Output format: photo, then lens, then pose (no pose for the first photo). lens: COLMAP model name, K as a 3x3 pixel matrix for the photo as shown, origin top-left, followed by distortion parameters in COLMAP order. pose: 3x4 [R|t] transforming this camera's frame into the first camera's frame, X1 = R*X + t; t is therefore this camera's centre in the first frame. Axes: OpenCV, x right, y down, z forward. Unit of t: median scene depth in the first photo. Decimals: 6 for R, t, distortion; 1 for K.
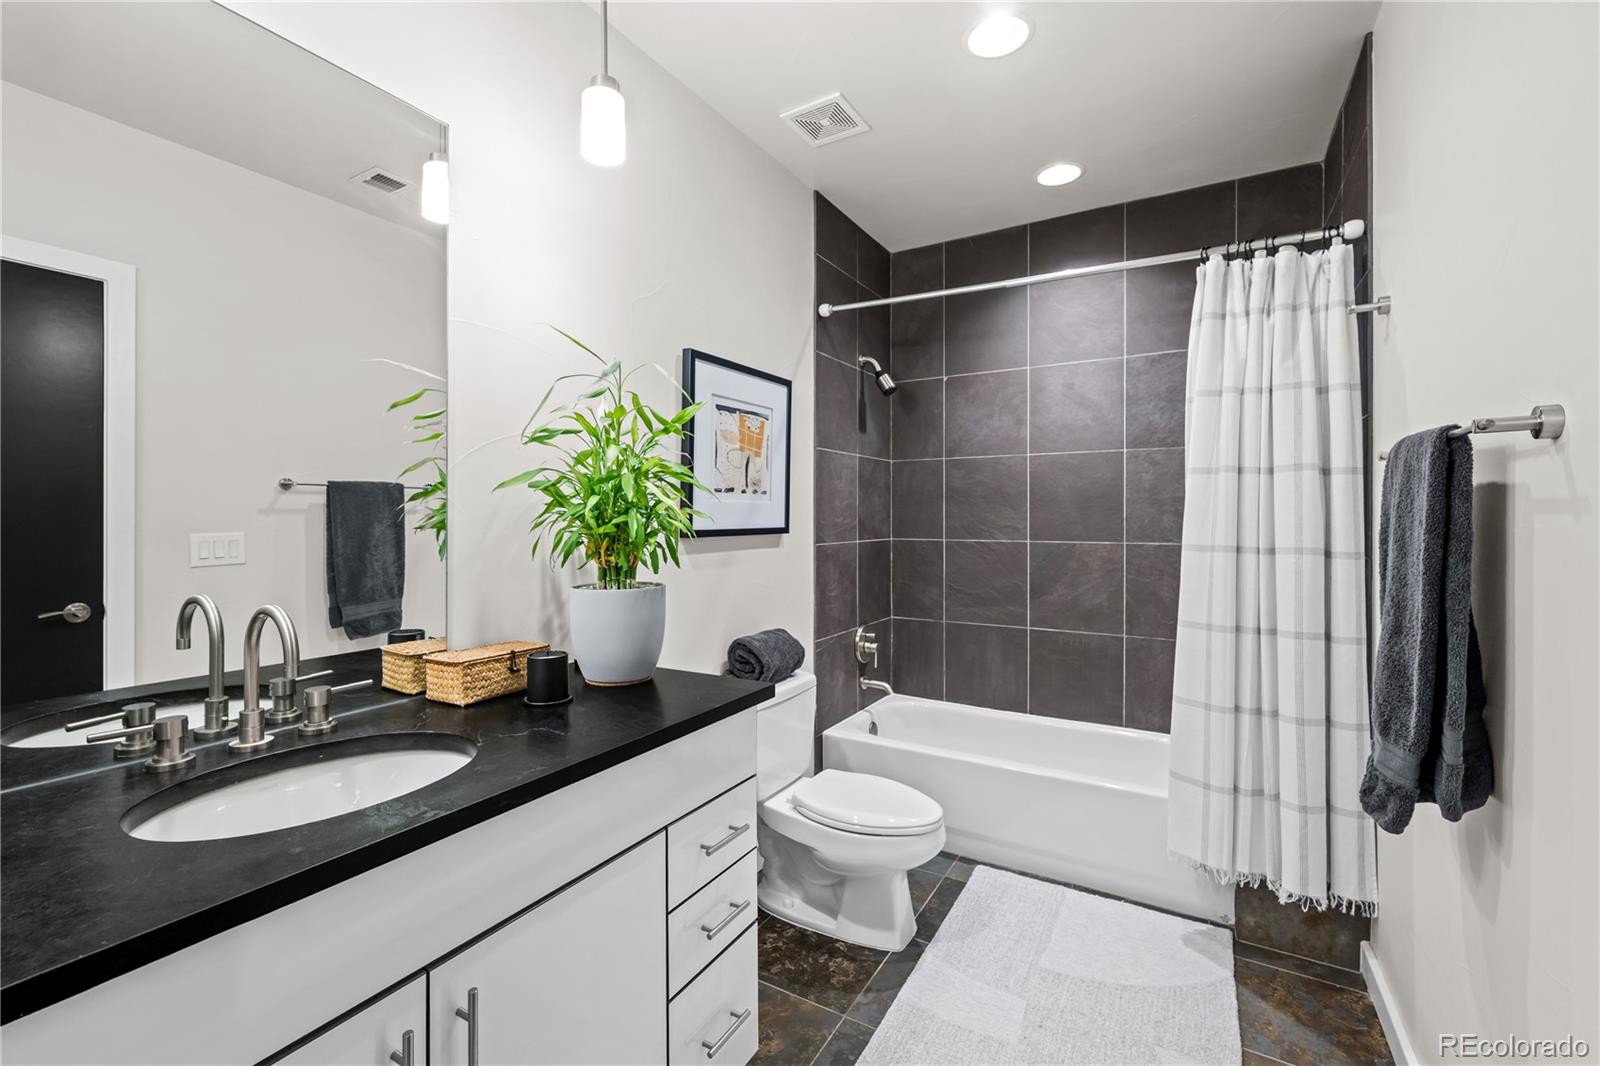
lens RADIAL K [[674.4, 0, 800.0], [0, 674.4, 533.0], [0, 0, 1]] dist [-0.000430, 0.000004]
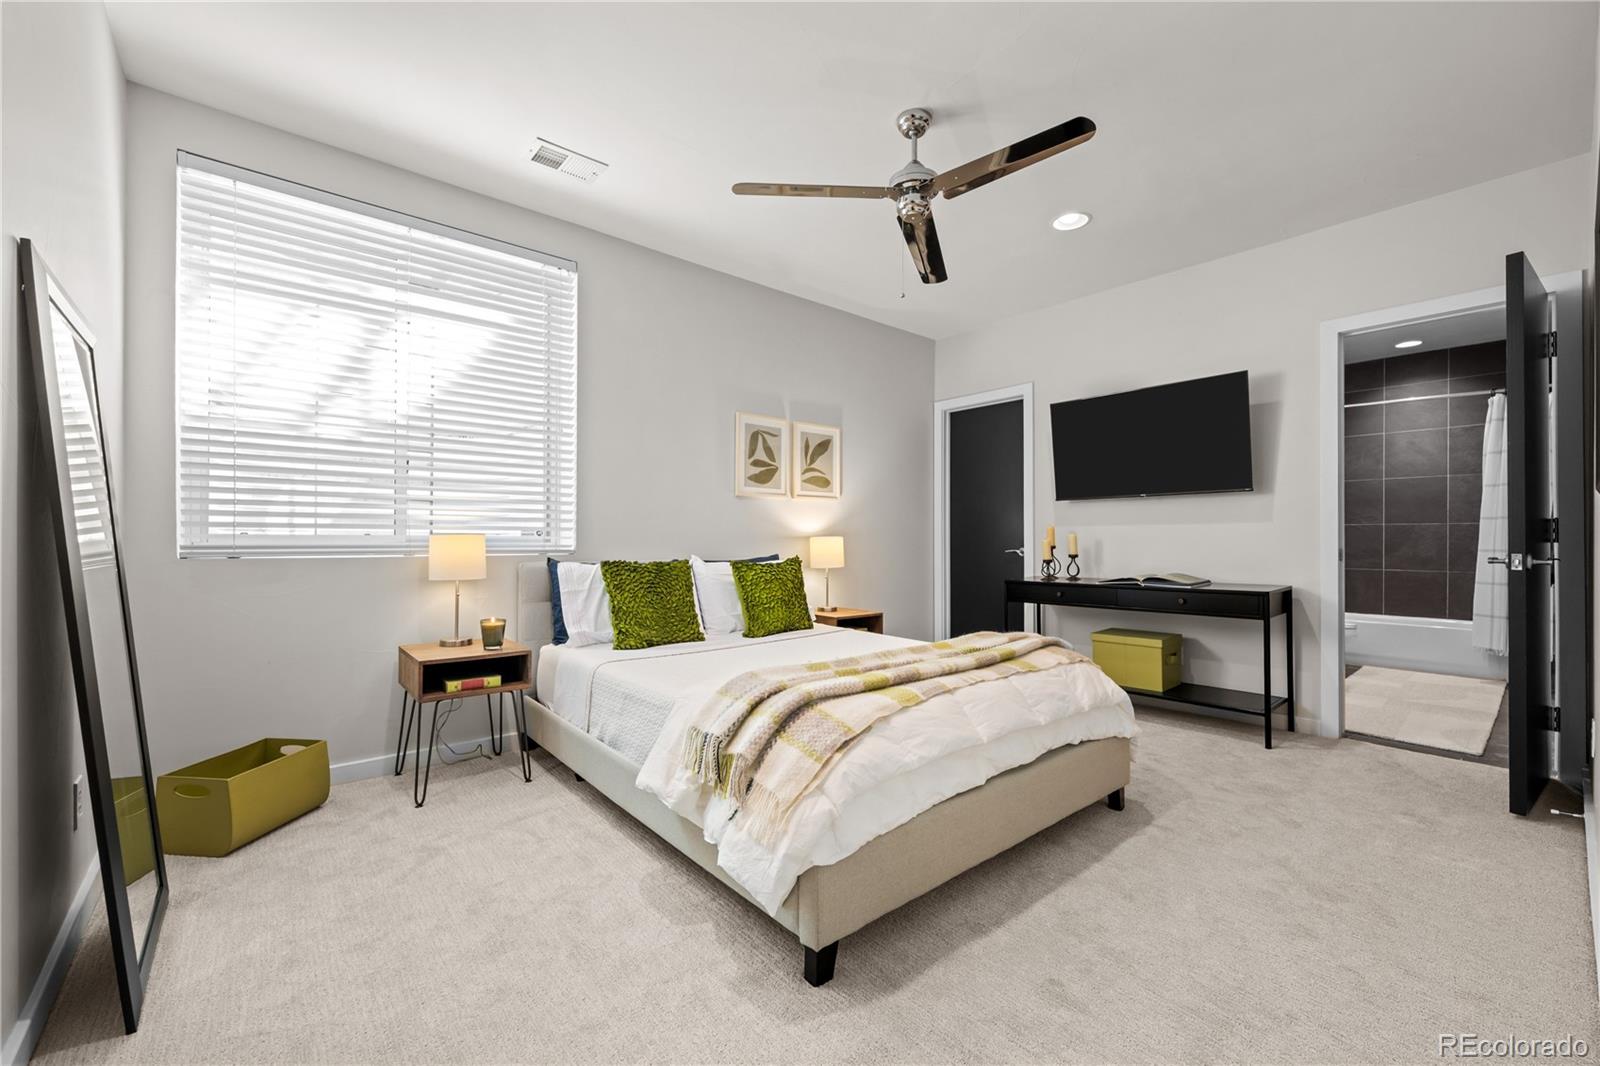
lens RADIAL K [[642.1, 0, 805.6], [0, 642.1, 547.9], [0, 0, 1]] dist [0.000060, 0.000079]
pose [[0.945610, 0.003777, -0.325280, -0.669568], [-0.005448, 0.999976, -0.004228, 0.104607], [0.325256, 0.005770, 0.945608, -1.357704]]
